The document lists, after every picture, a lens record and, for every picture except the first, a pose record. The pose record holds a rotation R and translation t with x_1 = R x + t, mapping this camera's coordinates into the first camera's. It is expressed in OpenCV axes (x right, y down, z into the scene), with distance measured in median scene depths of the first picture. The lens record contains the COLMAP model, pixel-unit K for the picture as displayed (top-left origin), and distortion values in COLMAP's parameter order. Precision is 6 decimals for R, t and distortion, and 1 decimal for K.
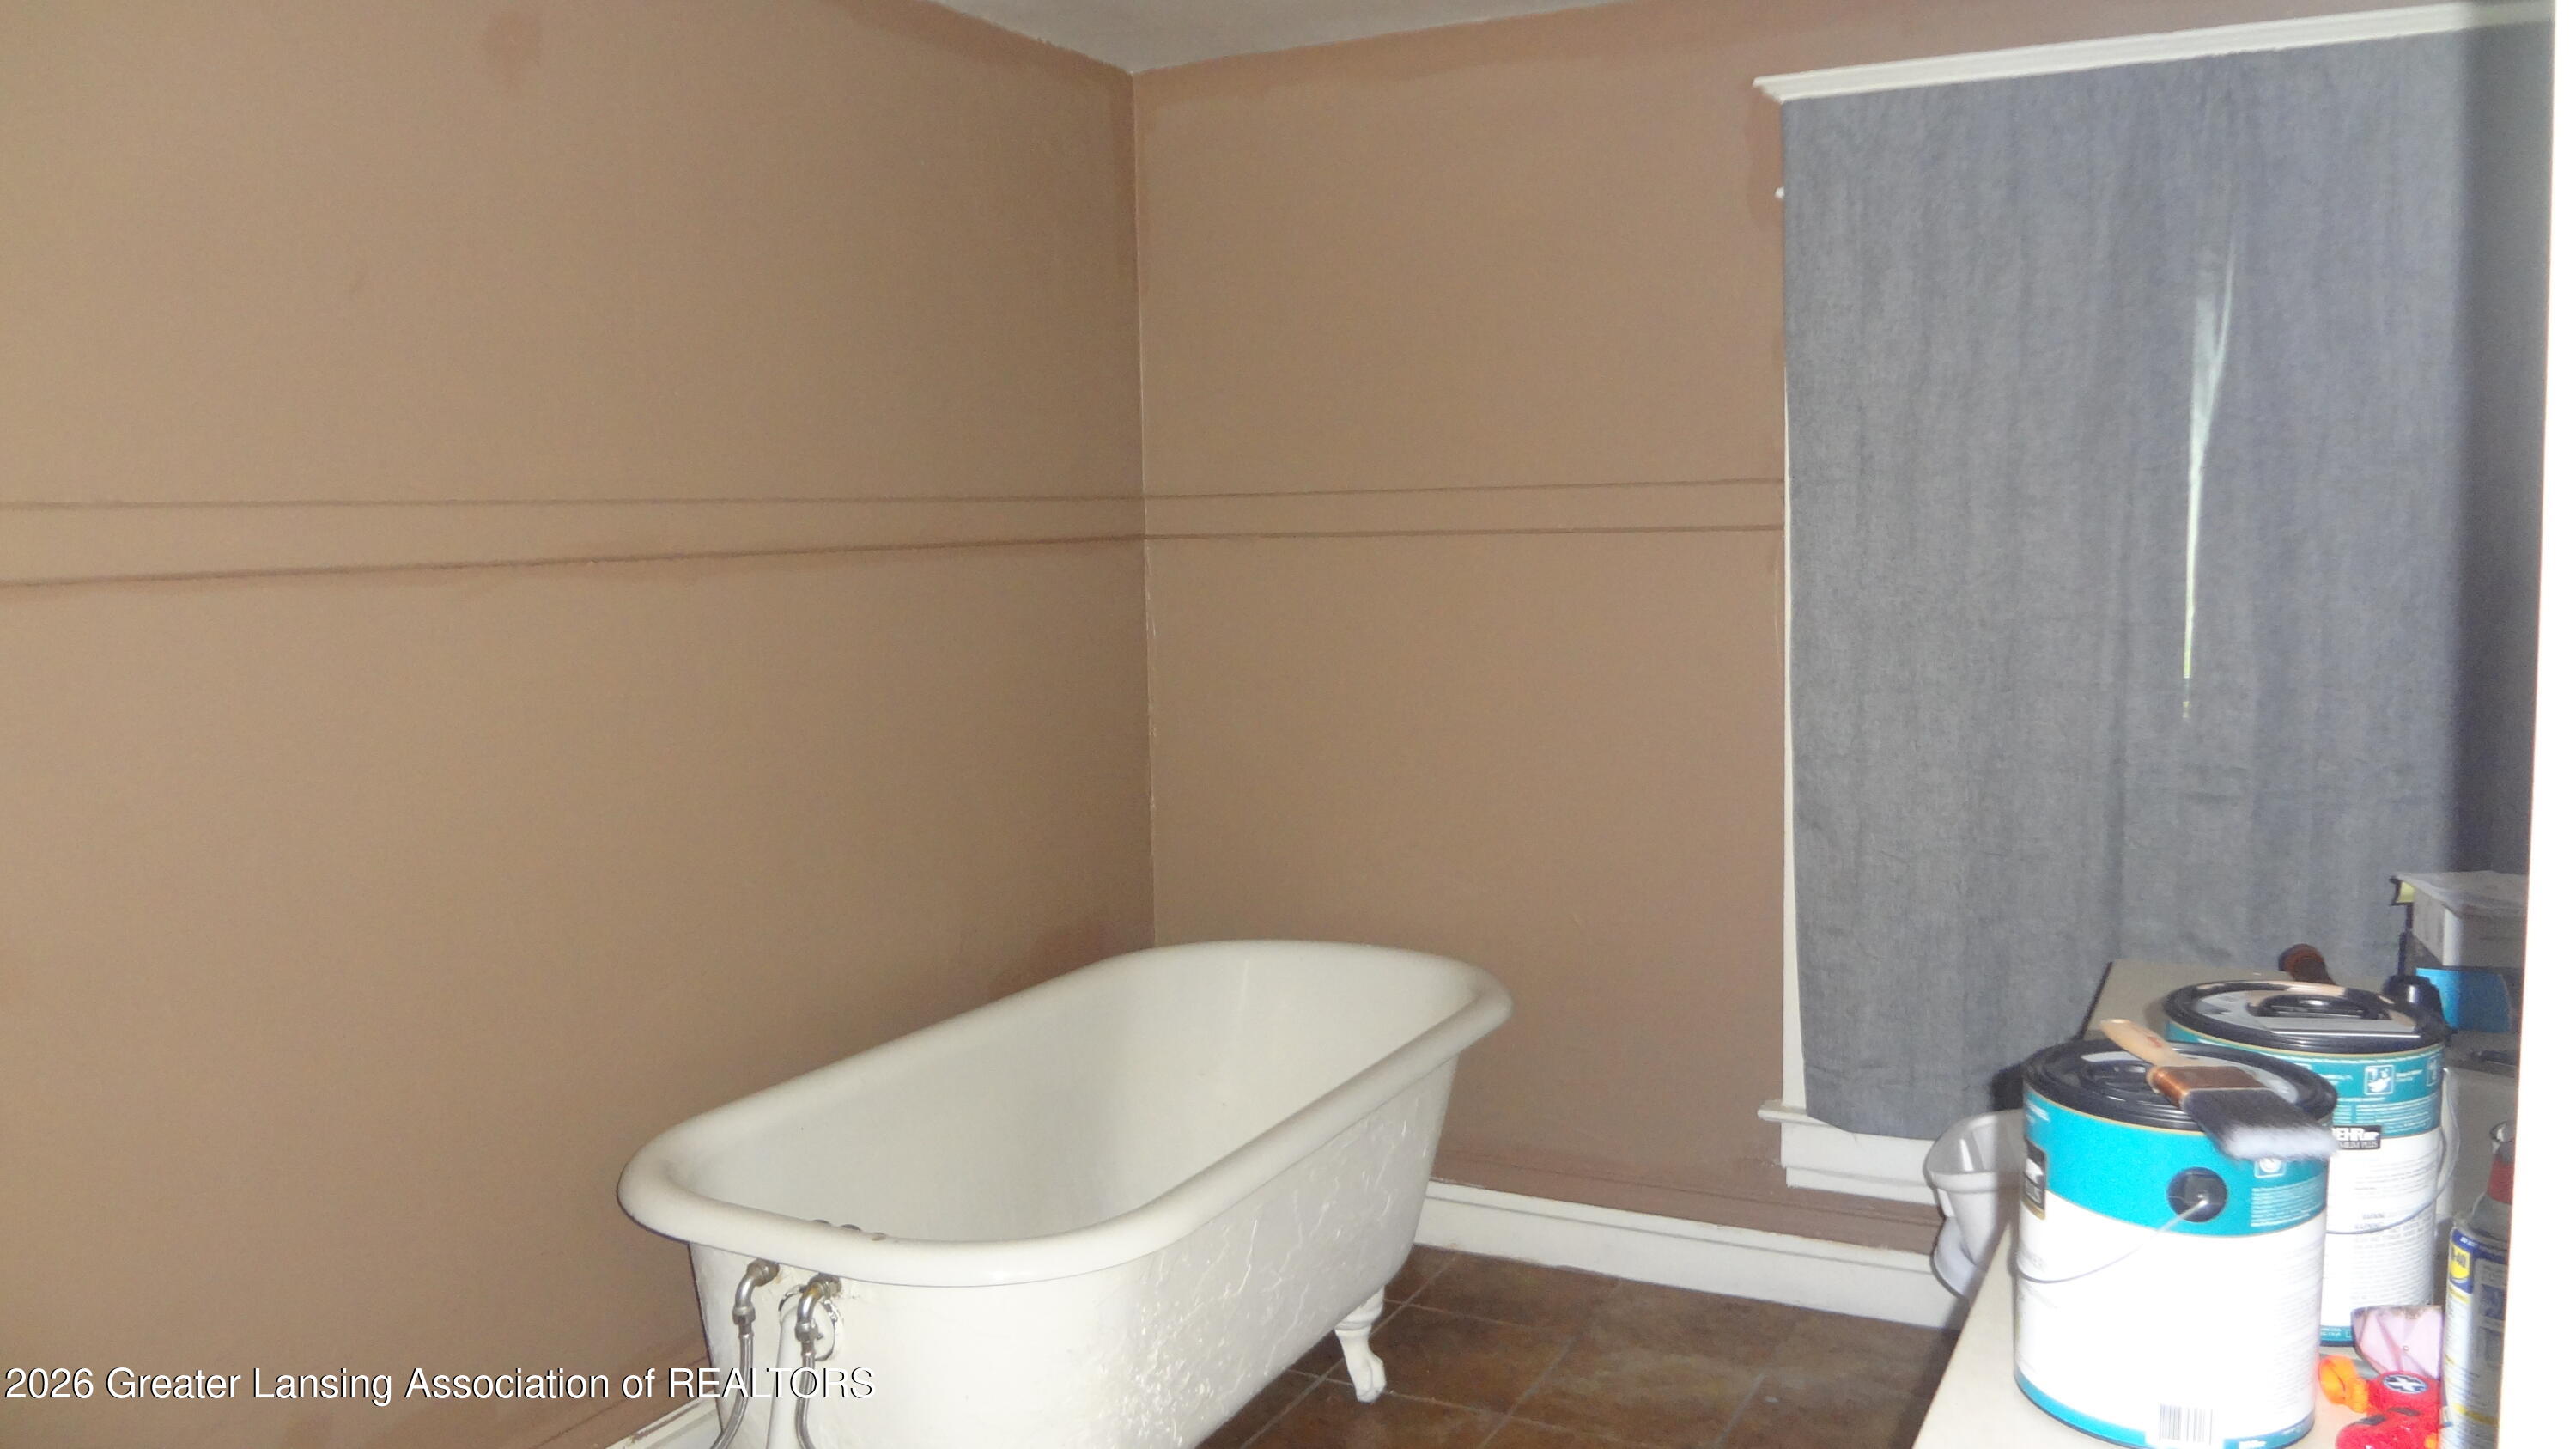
lens RADIAL K [[1903.5, 0, 1290.9], [0, 1903.5, 737.6], [0, 0, 1]] dist [-0.052369, 0.000671]
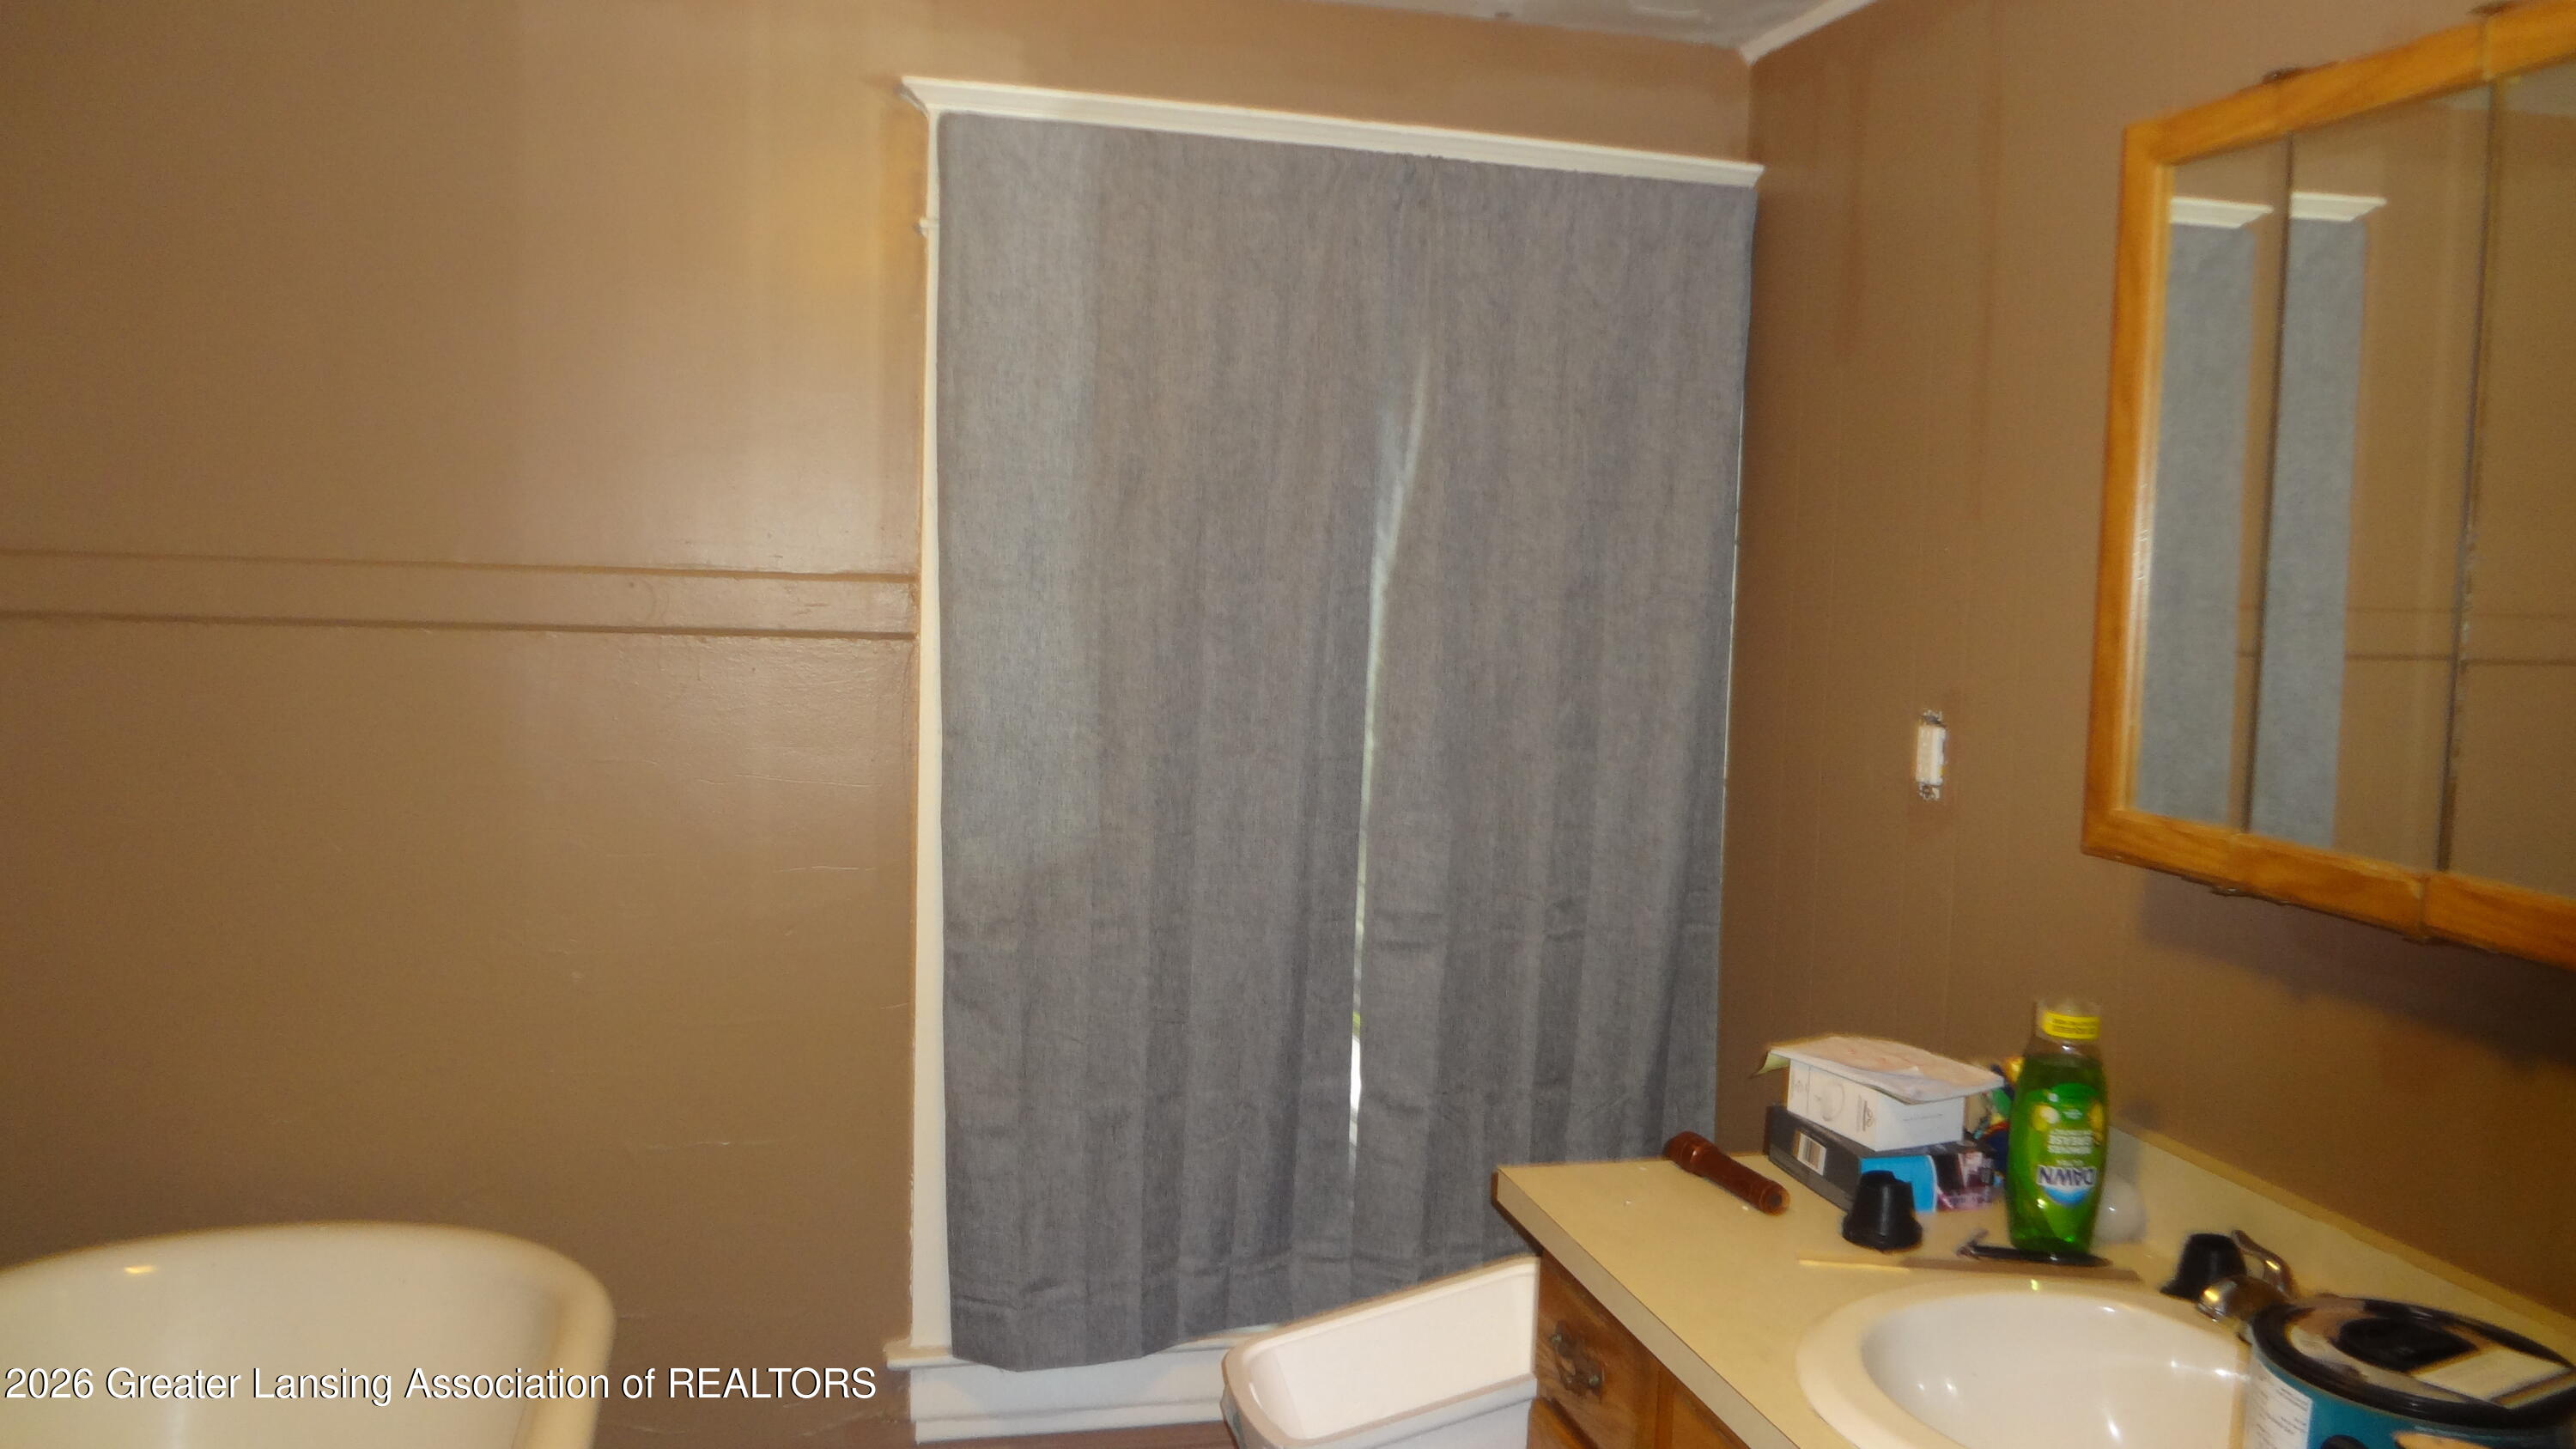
lens RADIAL K [[1903.5, 0, 1292.7], [0, 1903.5, 697.0], [0, 0, 1]] dist [-0.052369, 0.000671]
pose [[0.740326, -0.005641, 0.672224, -0.173479], [0.020367, 0.999694, -0.014042, -0.073917], [-0.671939, 0.024087, 0.740214, 0.311376]]
